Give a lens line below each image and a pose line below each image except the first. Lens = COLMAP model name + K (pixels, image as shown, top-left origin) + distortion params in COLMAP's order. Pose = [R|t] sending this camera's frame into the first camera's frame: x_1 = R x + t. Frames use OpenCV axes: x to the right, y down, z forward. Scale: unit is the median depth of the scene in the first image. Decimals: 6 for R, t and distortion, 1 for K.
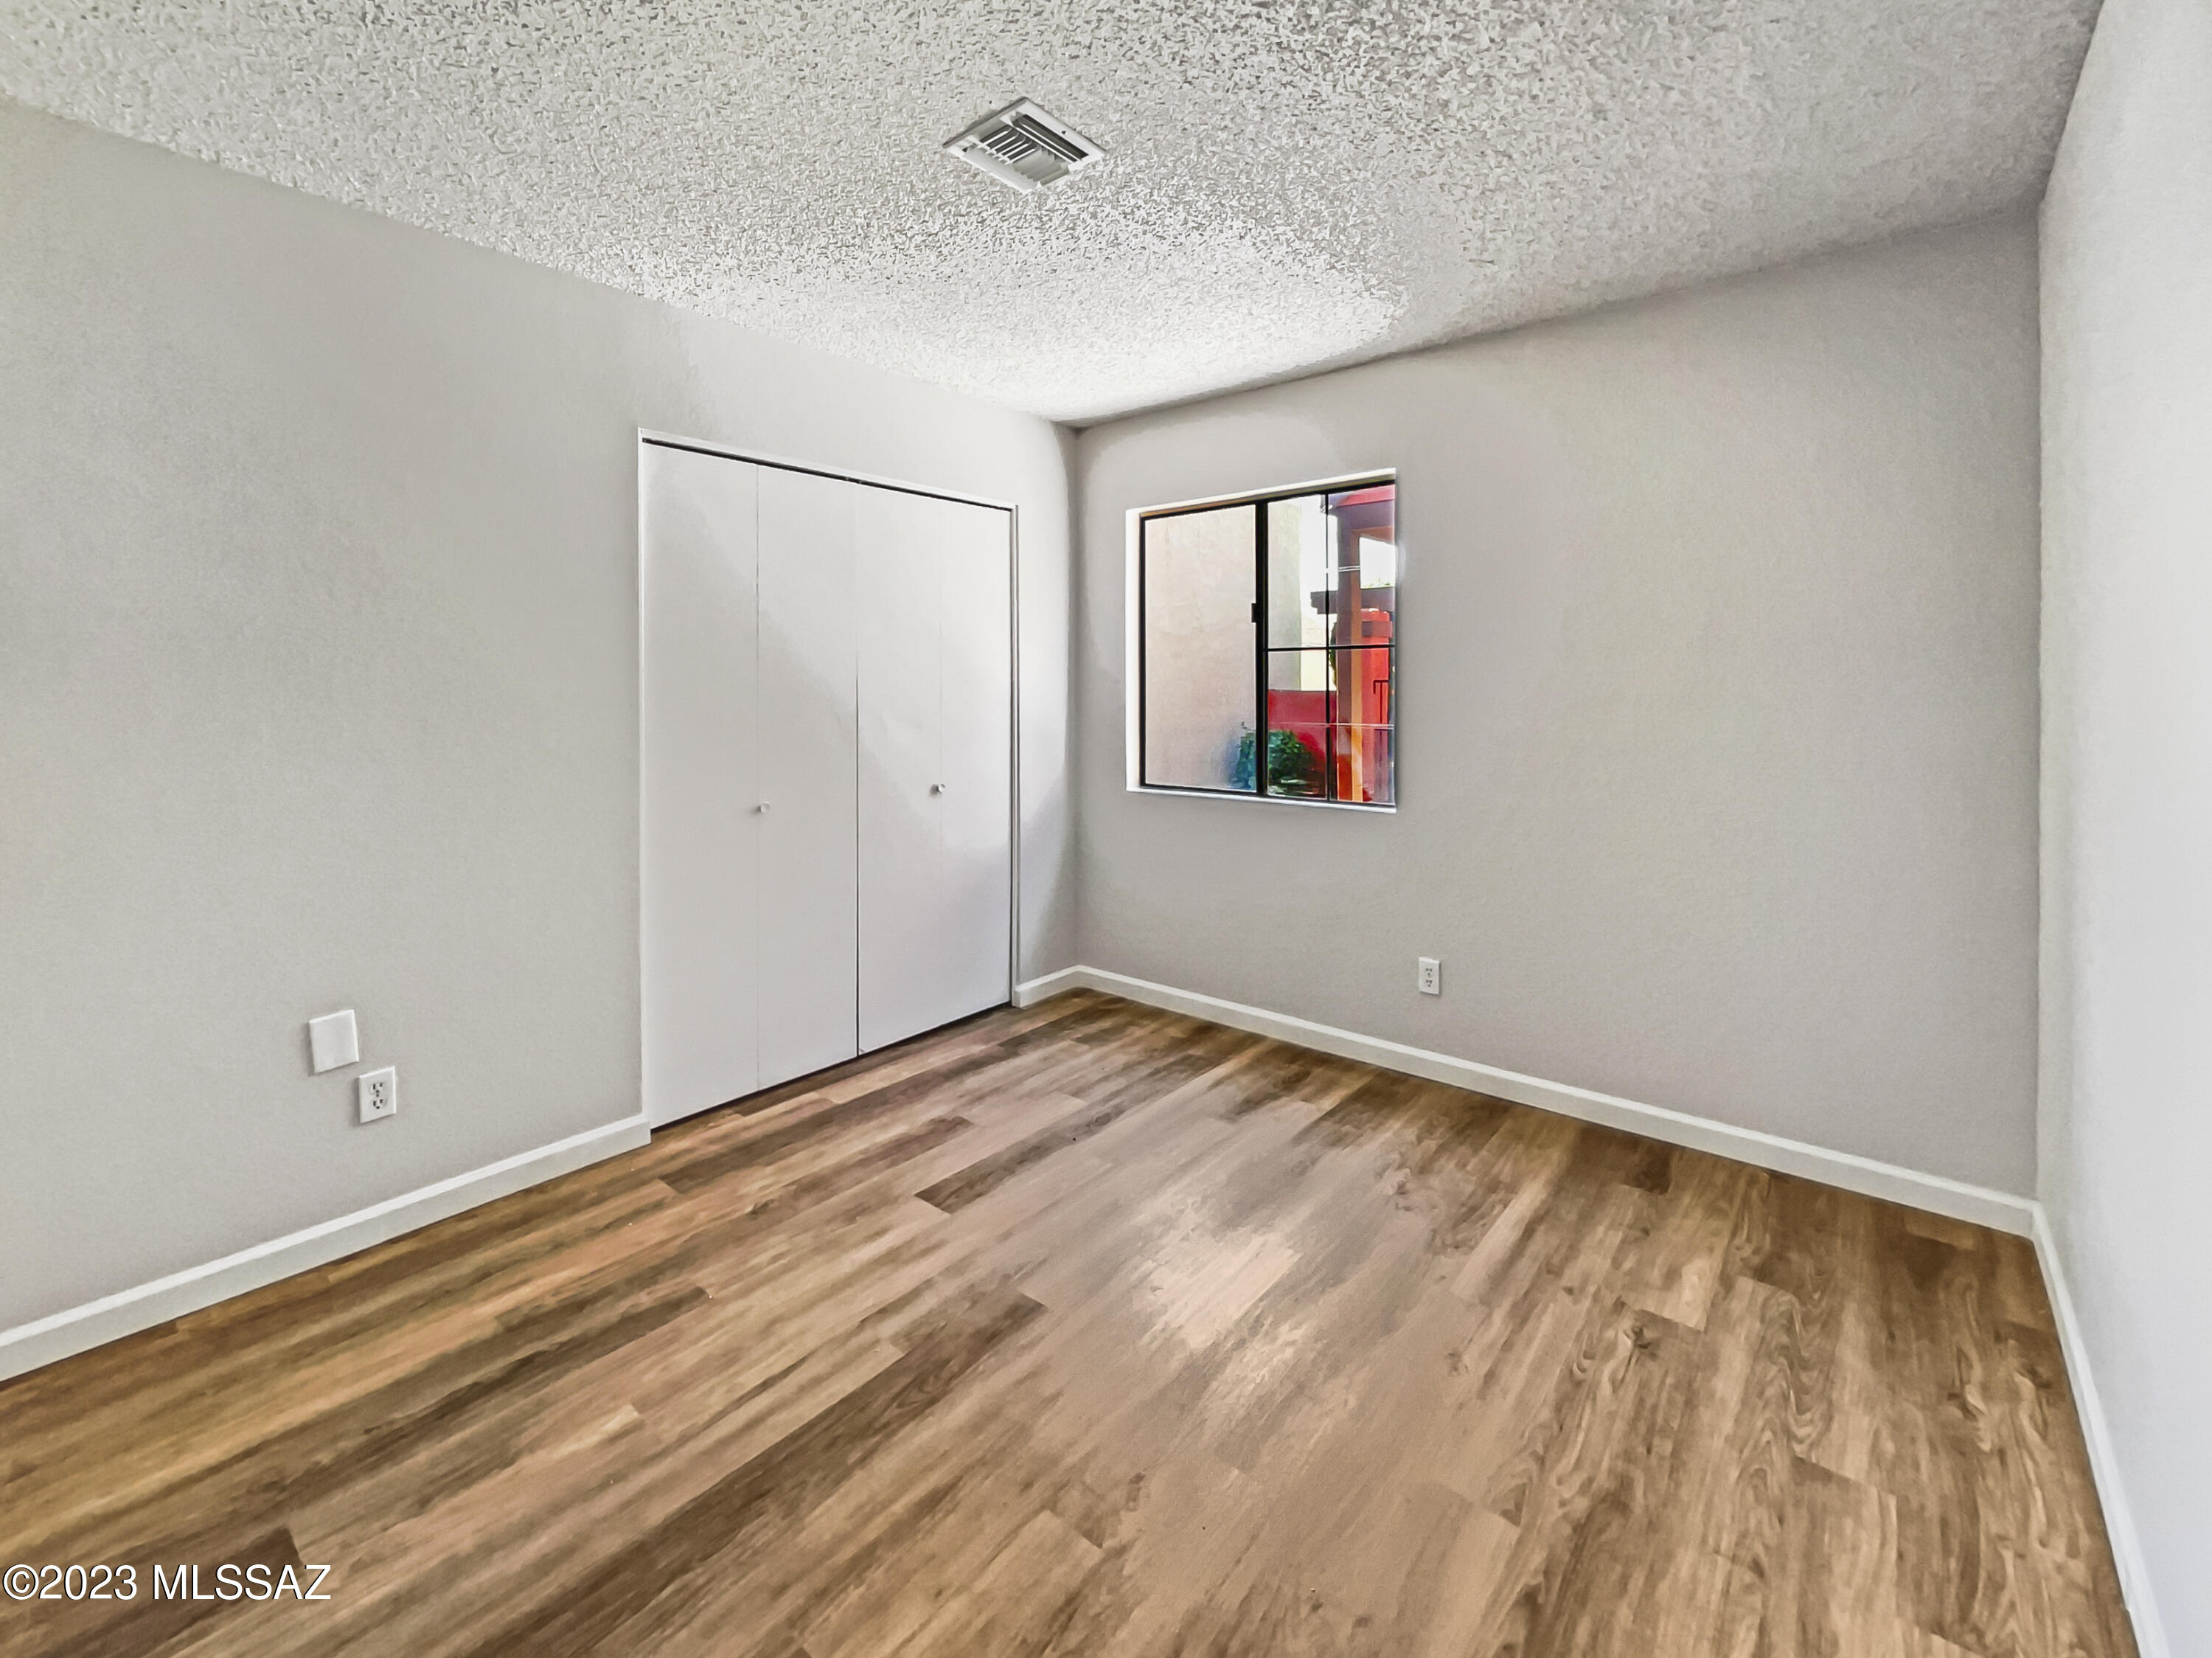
lens RADIAL K [[938.3, 0, 1101.8], [0, 938.3, 816.4], [0, 0, 1]] dist [0.002153, 0.000393]
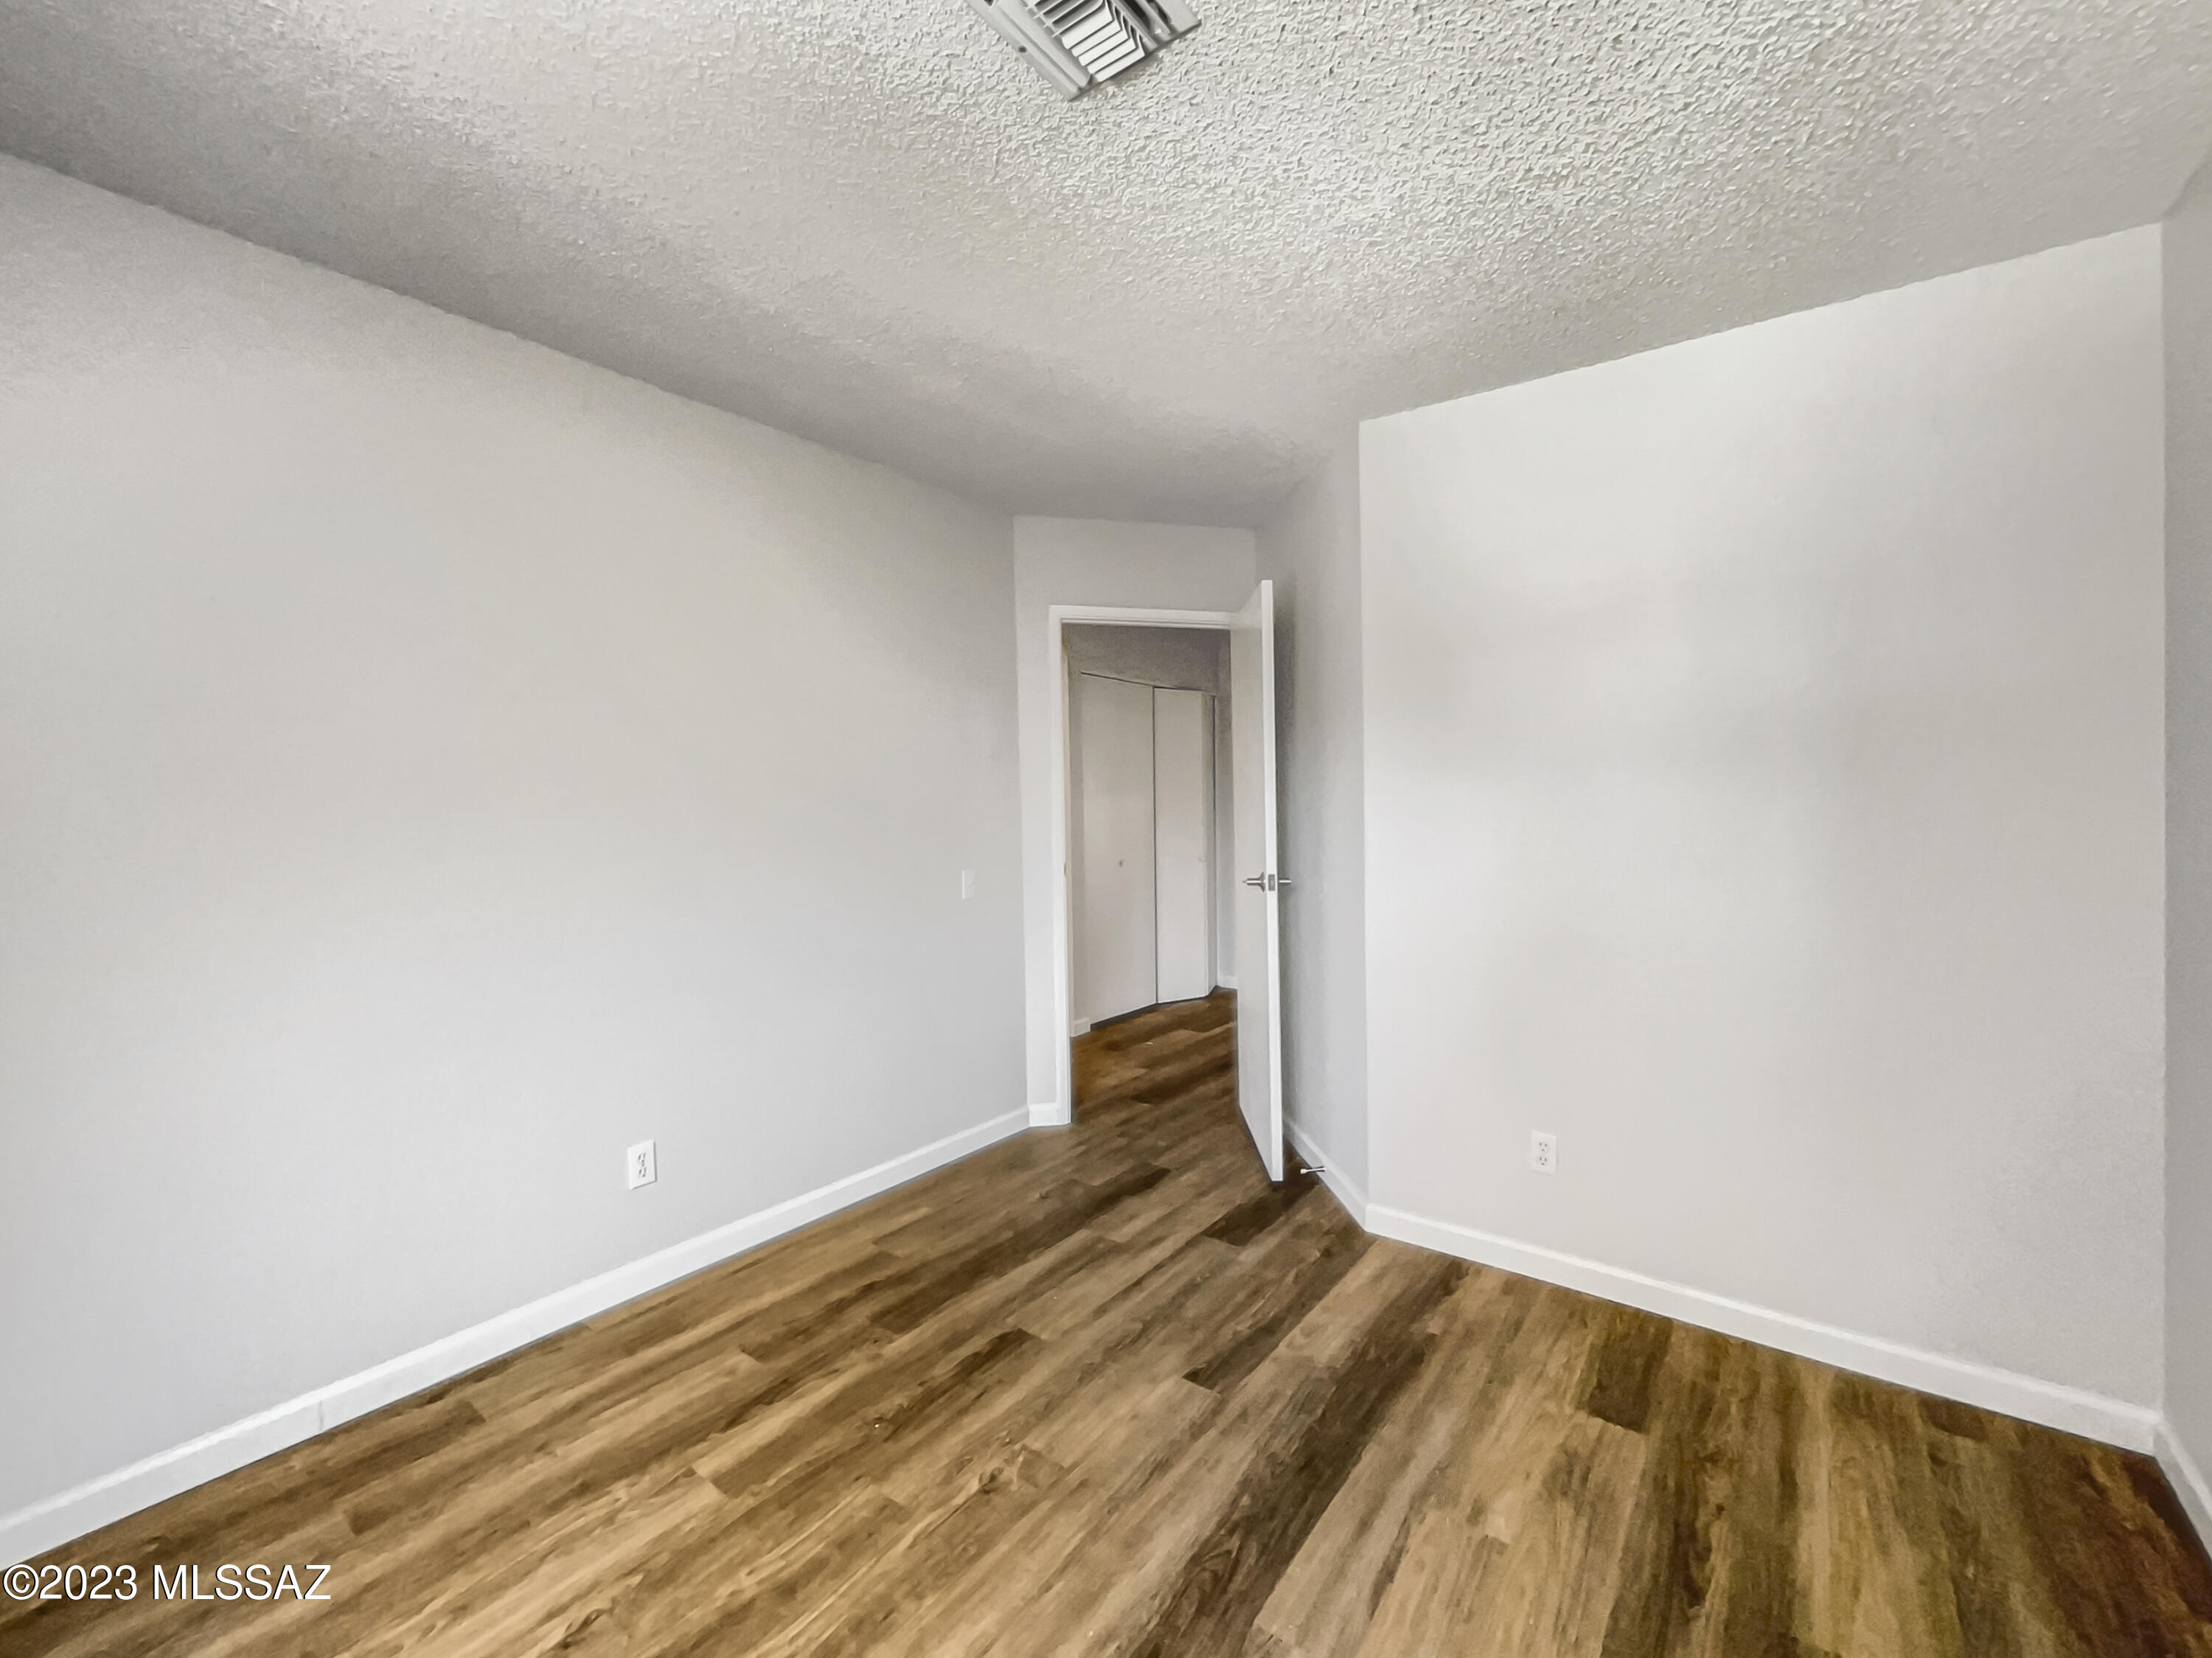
lens RADIAL K [[938.1, 0, 1101.8], [0, 938.1, 816.4], [0, 0, 1]] dist [0.002153, 0.000393]
pose [[-0.999310, 0.004779, -0.036835, -0.061196], [-0.000749, 0.988897, 0.148598, -0.272968], [0.037136, 0.148523, -0.988211, 1.987073]]
